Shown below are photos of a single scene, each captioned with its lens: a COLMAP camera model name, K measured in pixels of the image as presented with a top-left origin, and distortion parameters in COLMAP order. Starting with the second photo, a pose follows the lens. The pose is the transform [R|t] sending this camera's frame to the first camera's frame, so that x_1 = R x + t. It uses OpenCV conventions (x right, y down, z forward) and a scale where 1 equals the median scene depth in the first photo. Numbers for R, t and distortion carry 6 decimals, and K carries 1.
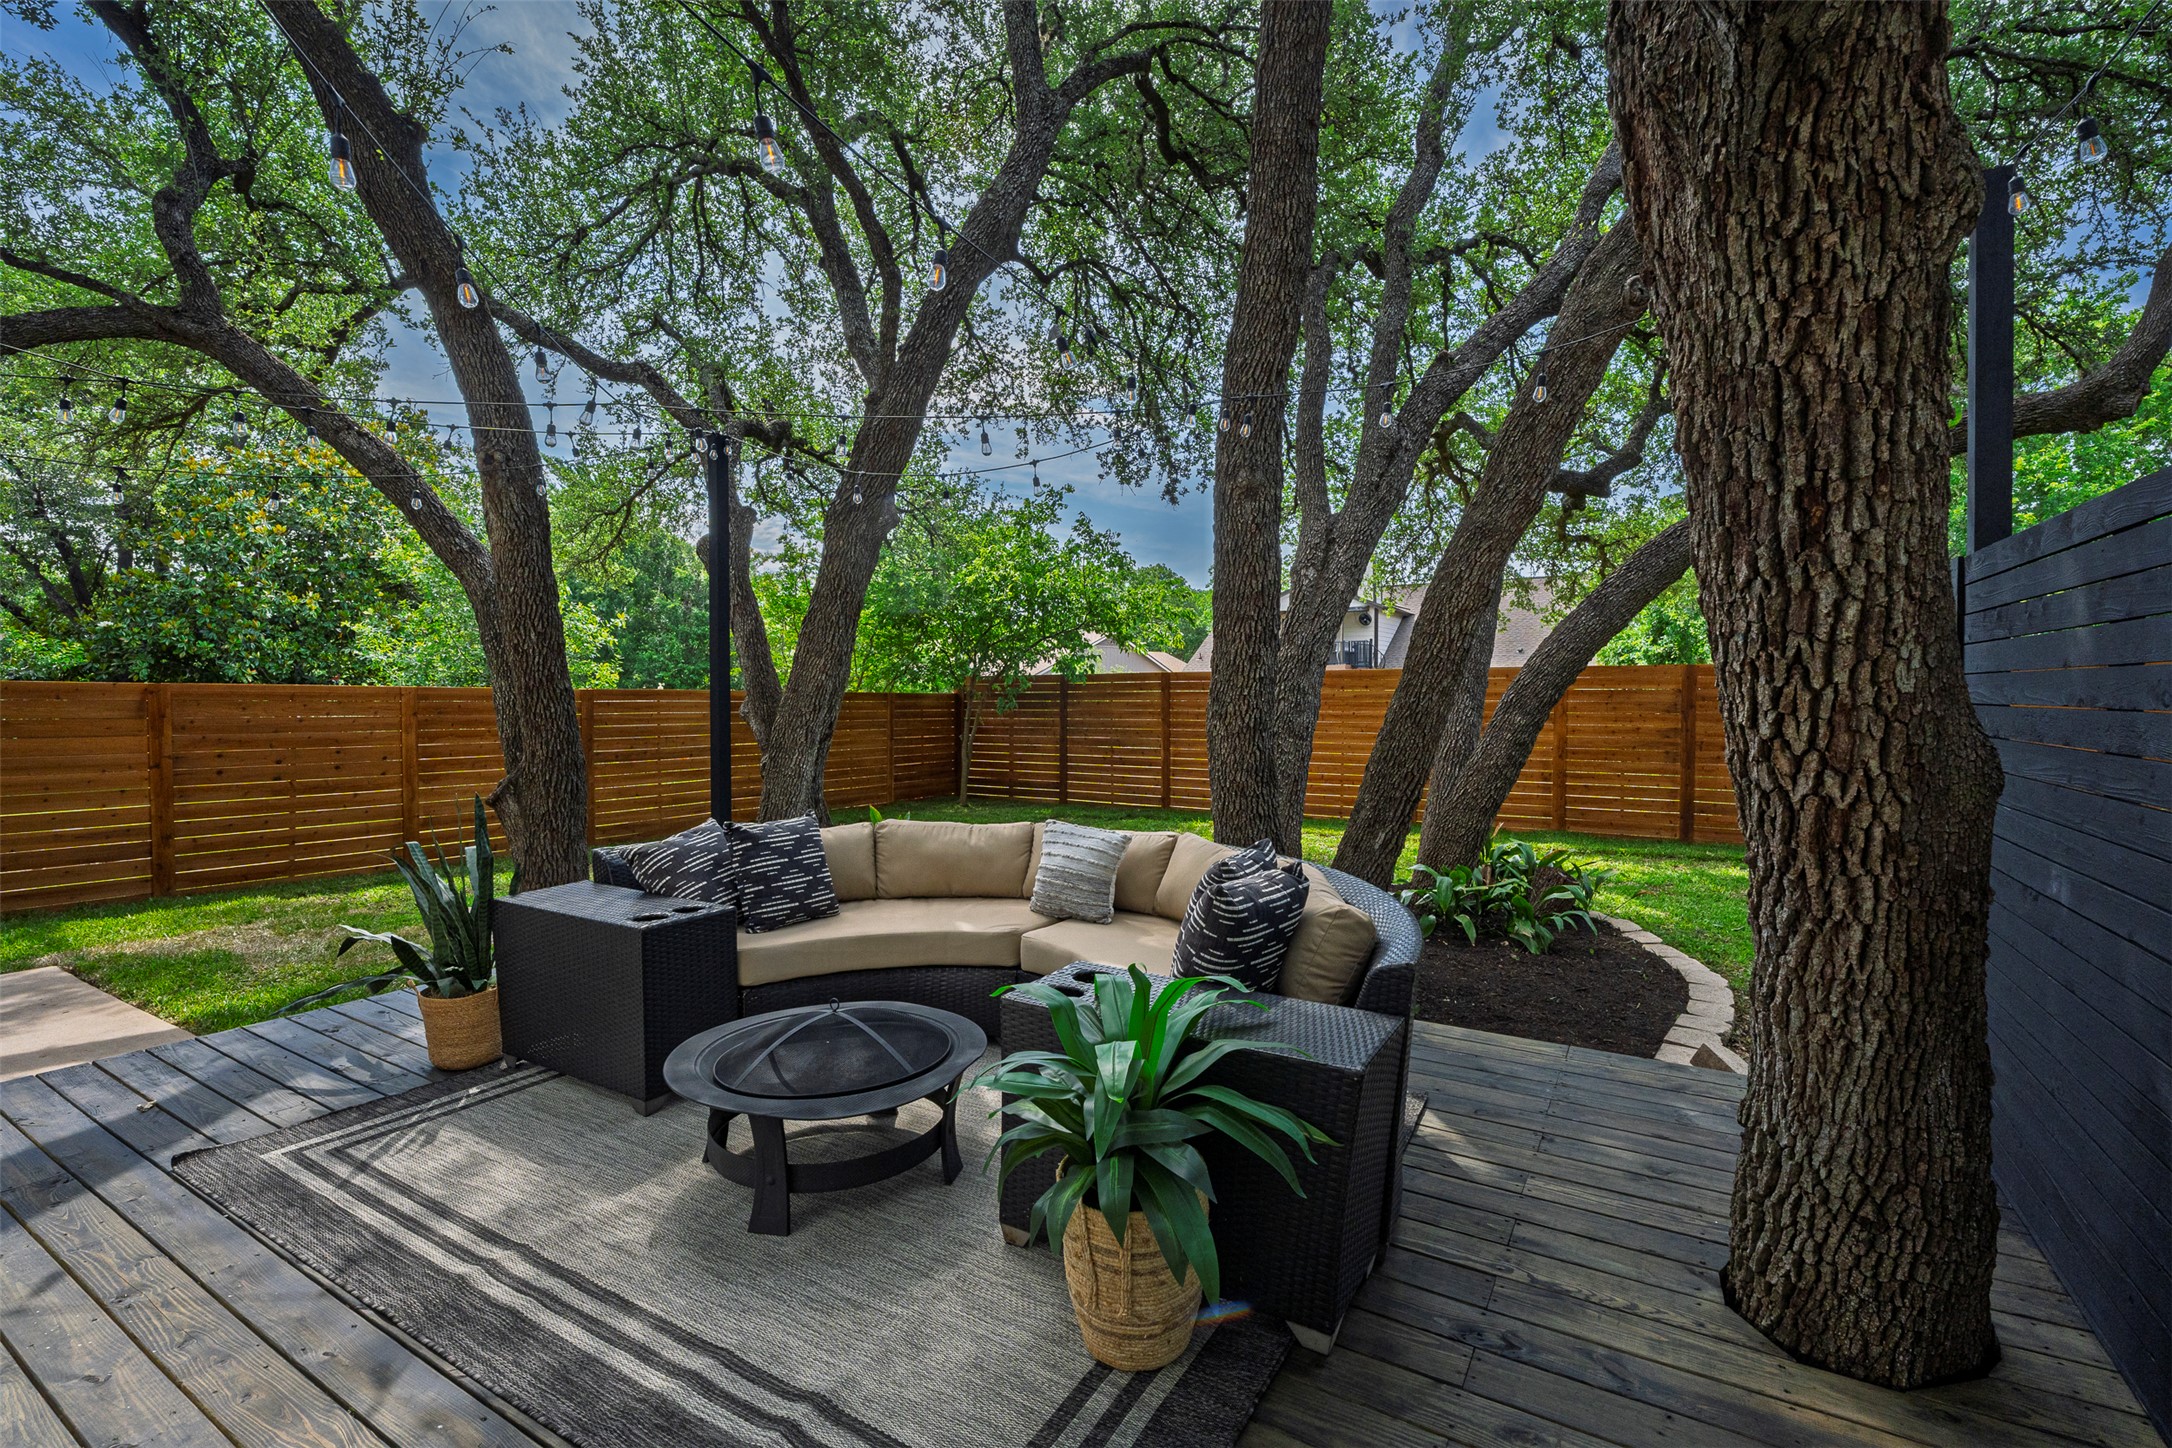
lens RADIAL K [[970.7, 0, 1081.5], [0, 970.7, 721.4], [0, 0, 1]] dist [0.000045, -0.000021]
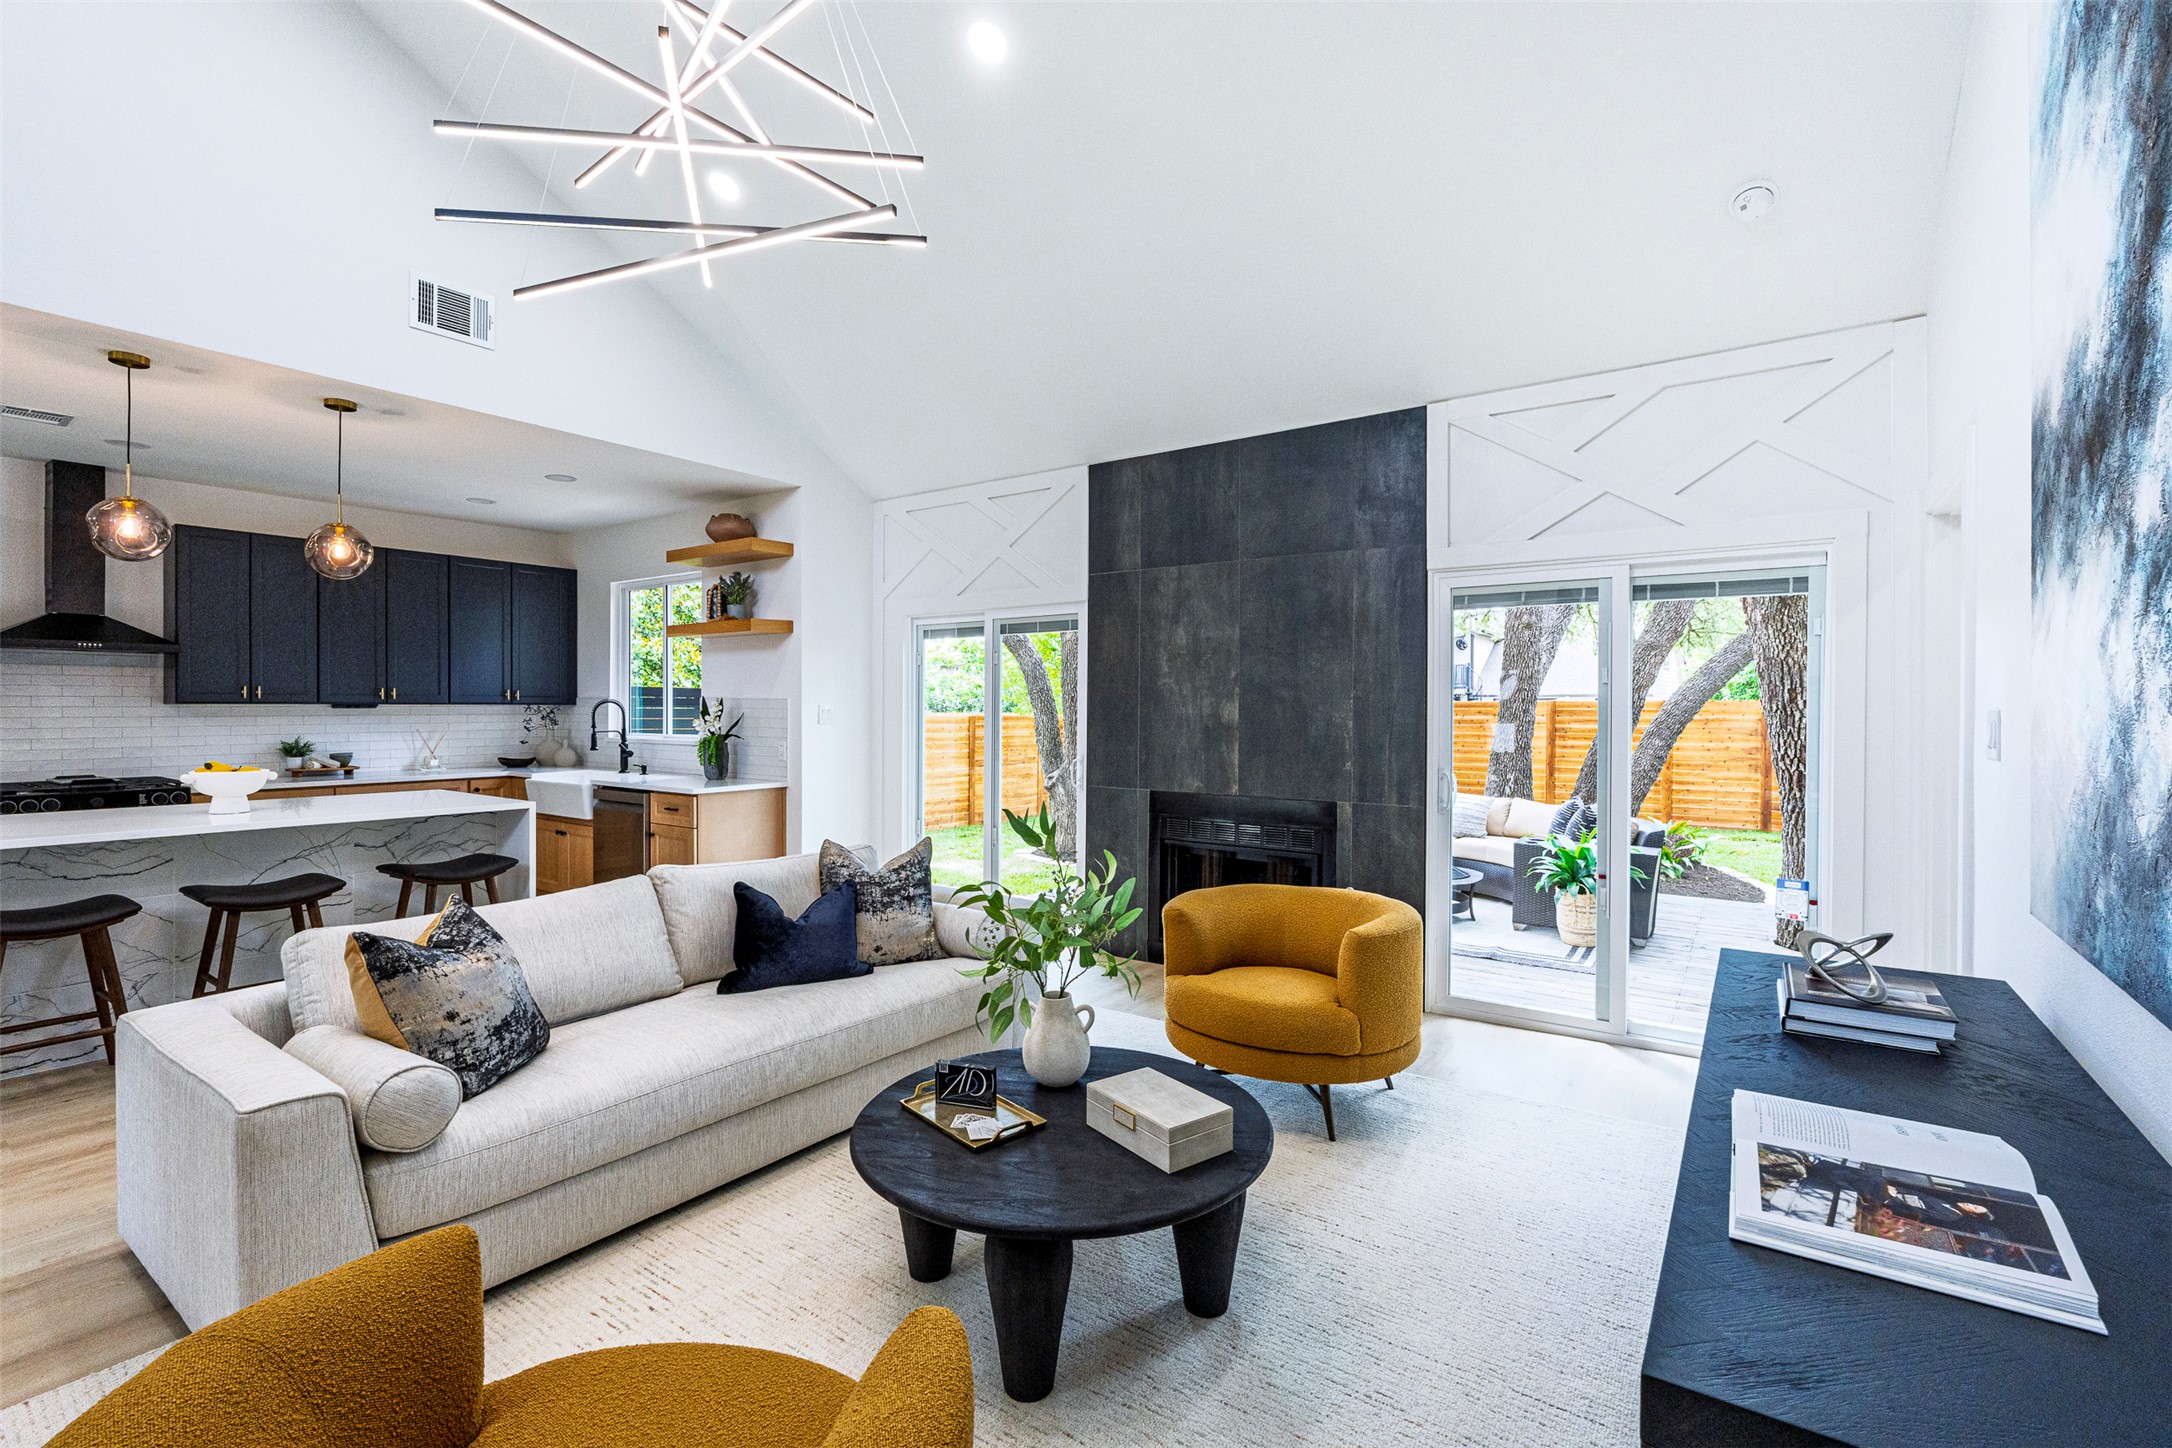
lens RADIAL K [[970.7, 0, 1090.9], [0, 970.7, 720.7], [0, 0, 1]] dist [0.000045, -0.000021]
pose [[0.998589, 0.003777, -0.052976, -0.979444], [-0.004647, 0.999856, -0.016304, -0.020955], [0.052907, 0.016527, 0.998463, -1.608881]]
